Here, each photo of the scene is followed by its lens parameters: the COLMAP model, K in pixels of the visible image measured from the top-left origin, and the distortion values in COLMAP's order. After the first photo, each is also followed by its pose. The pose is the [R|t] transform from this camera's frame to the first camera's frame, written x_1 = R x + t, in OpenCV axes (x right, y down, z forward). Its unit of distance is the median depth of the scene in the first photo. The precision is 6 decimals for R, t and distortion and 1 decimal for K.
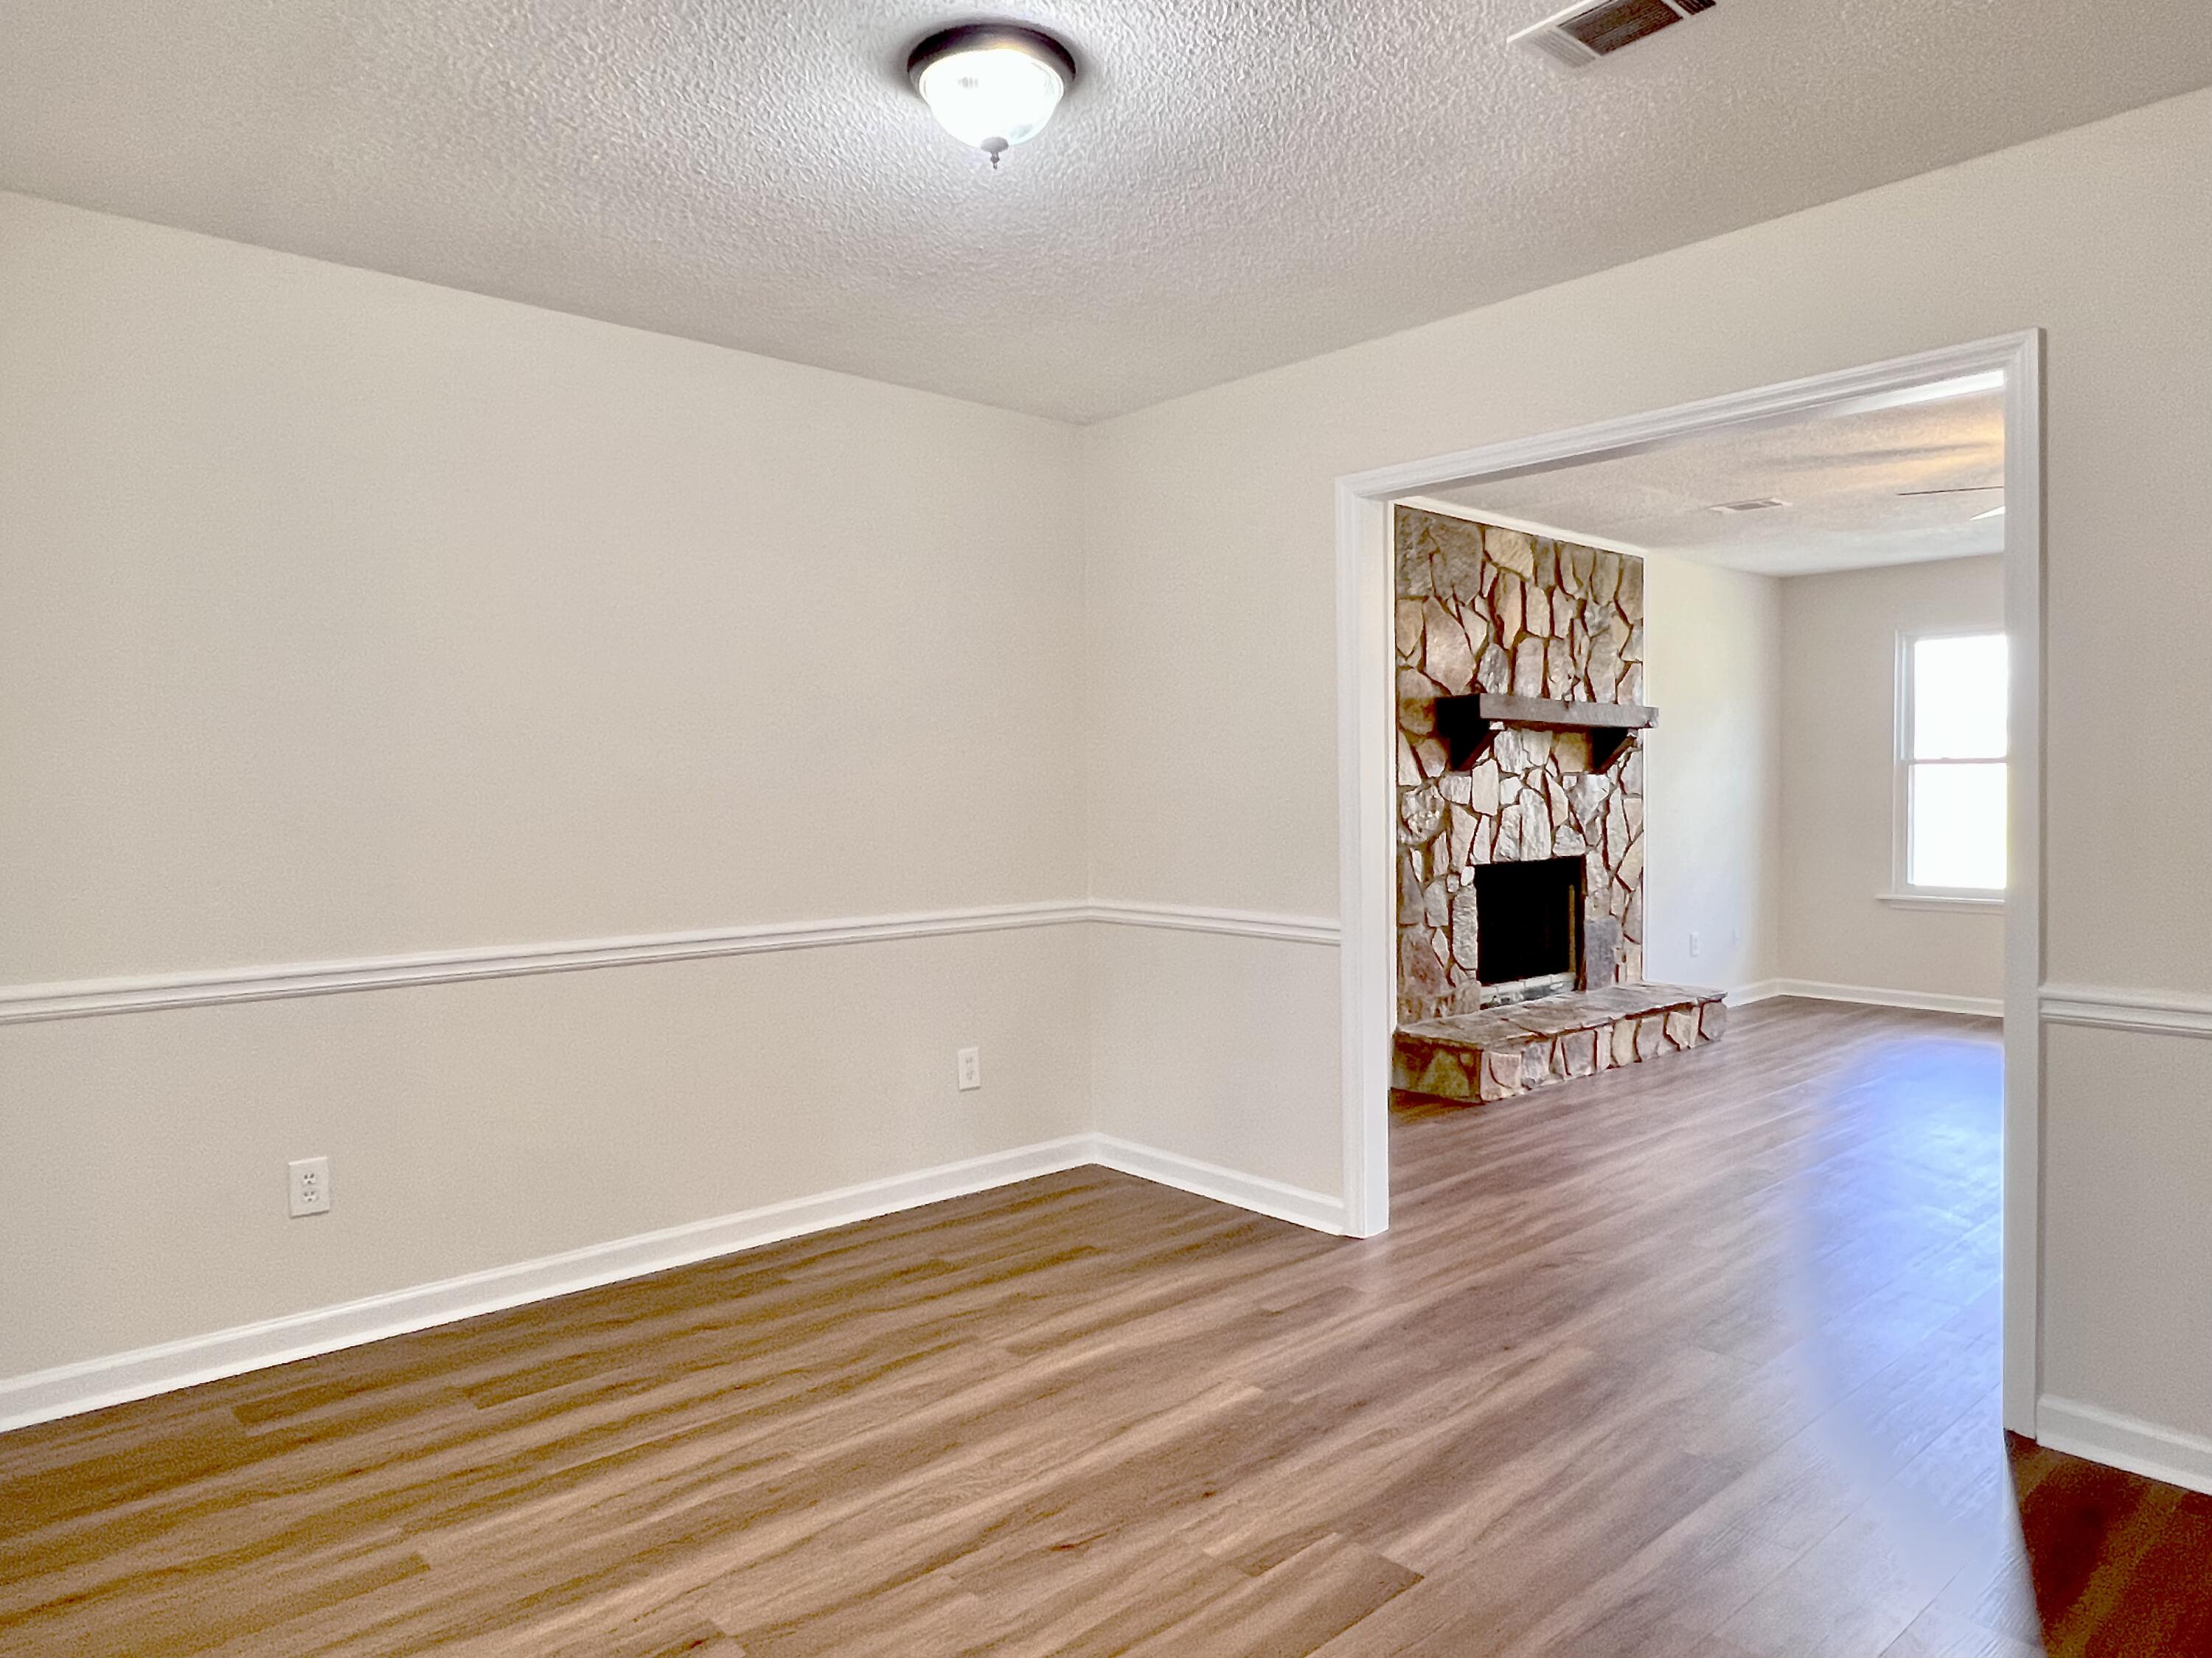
lens RADIAL K [[1388.1, 0, 1096.3], [0, 1388.1, 831.0], [0, 0, 1]] dist [-0.000820, 0.000454]
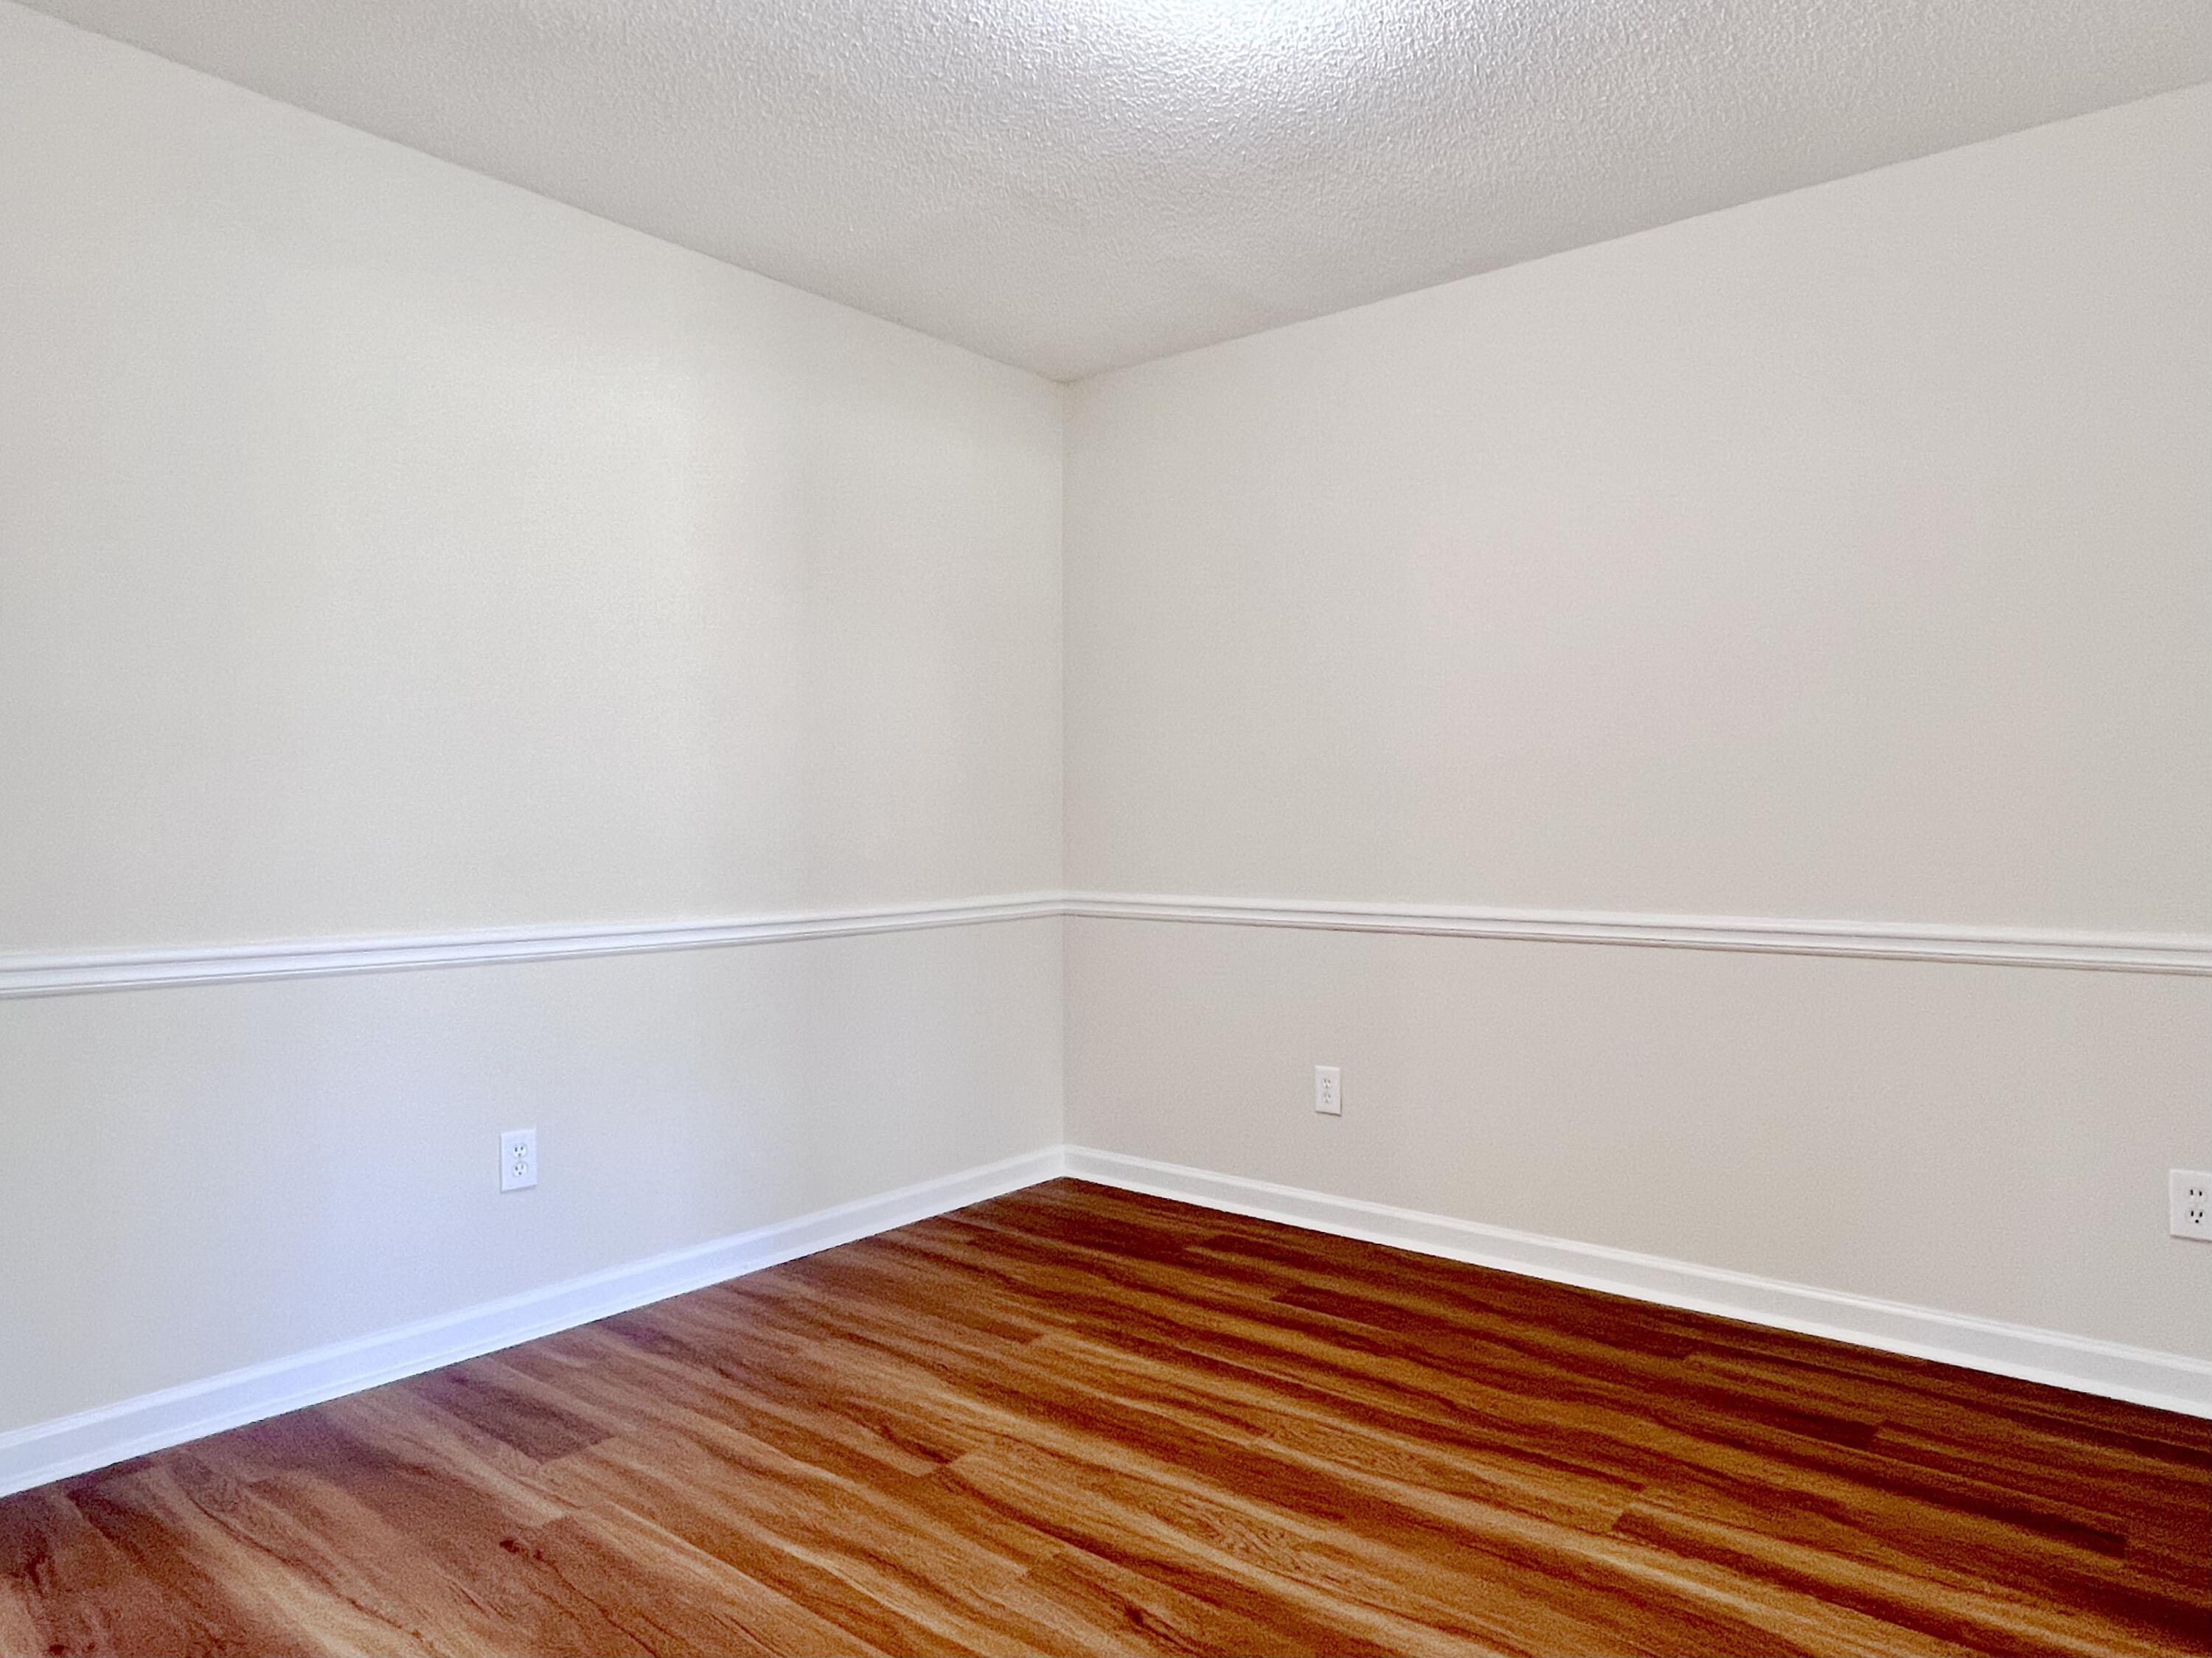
lens RADIAL K [[1388.1, 0, 1096.3], [0, 1388.1, 831.0], [0, 0, 1]] dist [-0.000820, 0.000454]
pose [[0.166060, 0.016561, -0.985977, 0.632734], [-0.031818, 0.999428, 0.011428, 0.030302], [0.985602, 0.029474, 0.166492, 0.665332]]
